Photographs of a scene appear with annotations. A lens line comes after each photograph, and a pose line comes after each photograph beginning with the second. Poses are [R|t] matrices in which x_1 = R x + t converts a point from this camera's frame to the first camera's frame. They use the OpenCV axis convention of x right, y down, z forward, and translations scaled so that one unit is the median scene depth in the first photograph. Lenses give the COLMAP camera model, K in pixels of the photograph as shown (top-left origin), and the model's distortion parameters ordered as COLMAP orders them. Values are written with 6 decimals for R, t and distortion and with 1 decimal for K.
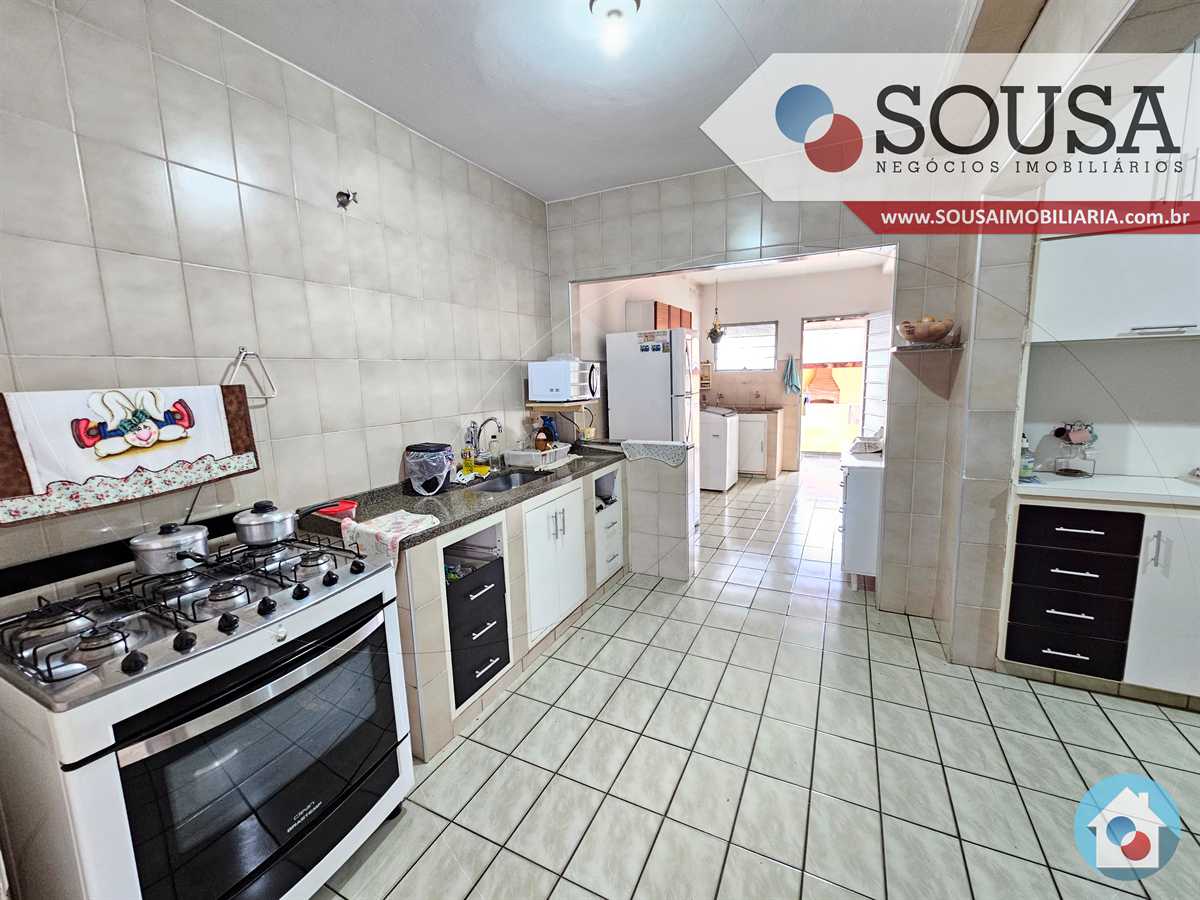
lens RADIAL K [[494.6, 0, 596.4], [0, 494.6, 444.8], [0, 0, 1]] dist [-0.009147, 0.004780]
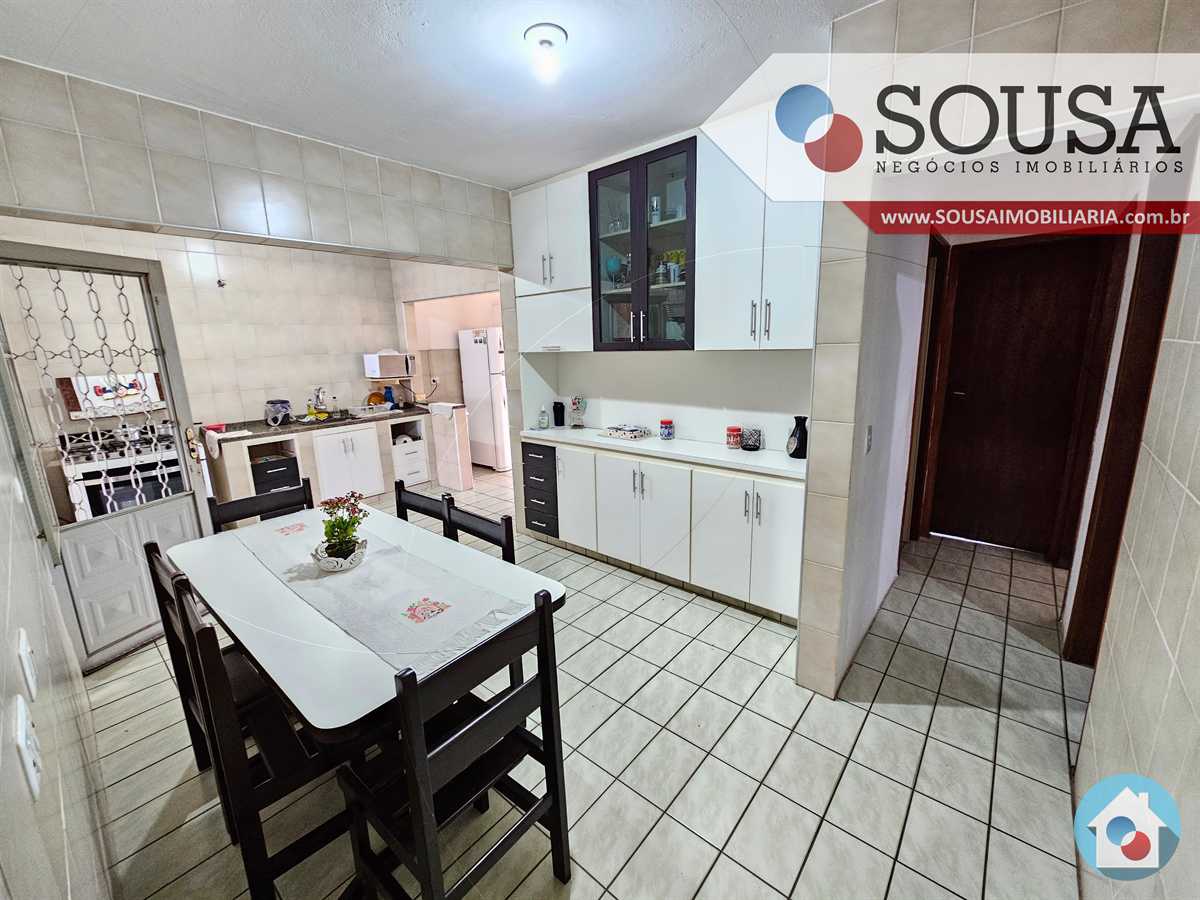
lens RADIAL K [[494.6, 0, 596.4], [0, 494.6, 444.8], [0, 0, 1]] dist [-0.009147, 0.004780]
pose [[0.971611, 0.048363, -0.231589, 1.247796], [-0.032750, 0.996953, 0.070796, -0.004996], [0.234308, -0.061202, 0.970234, -0.570388]]
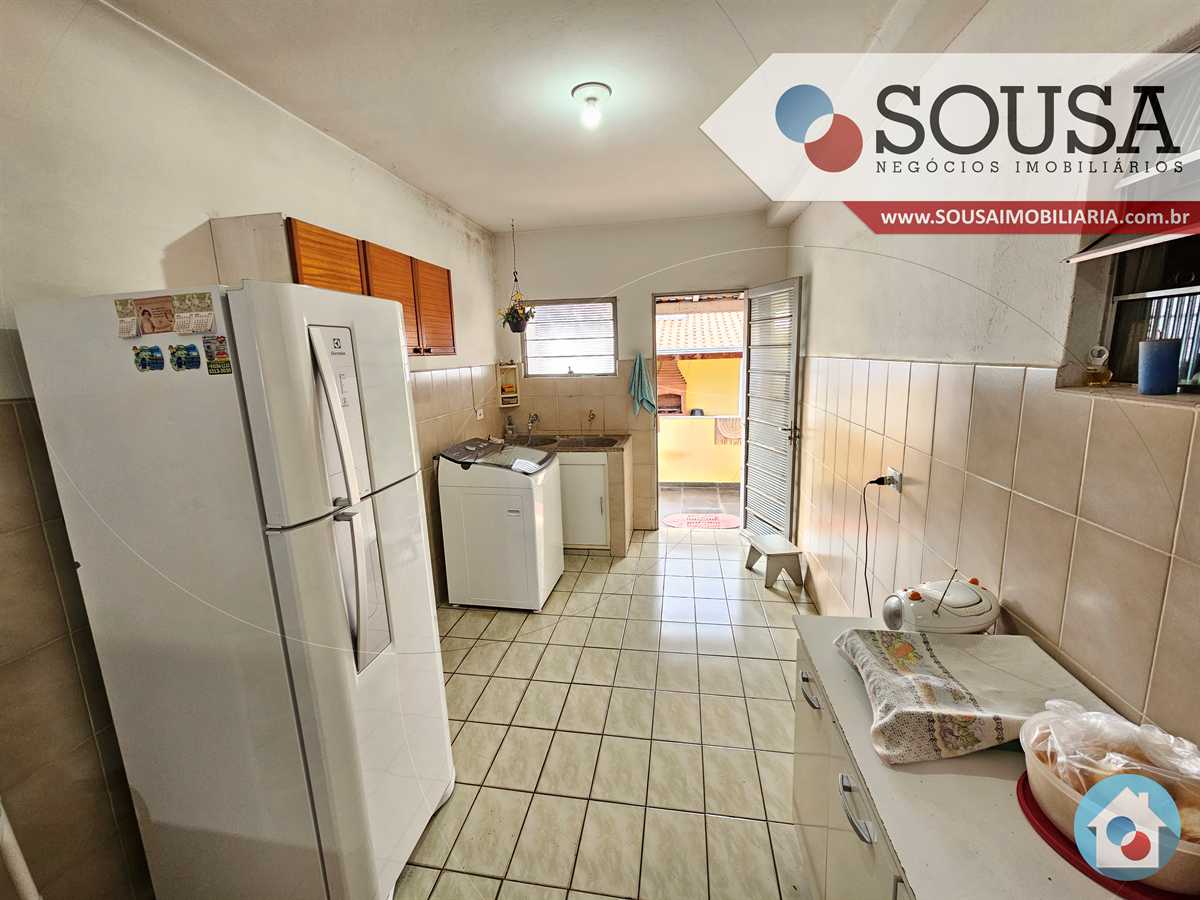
lens RADIAL K [[494.6, 0, 596.4], [0, 494.6, 444.8], [0, 0, 1]] dist [-0.009147, 0.004780]
pose [[0.955568, -0.058173, 0.288972, 0.389051], [0.050196, 0.998128, 0.034946, -0.224489], [-0.290464, -0.018888, 0.956700, 1.039058]]
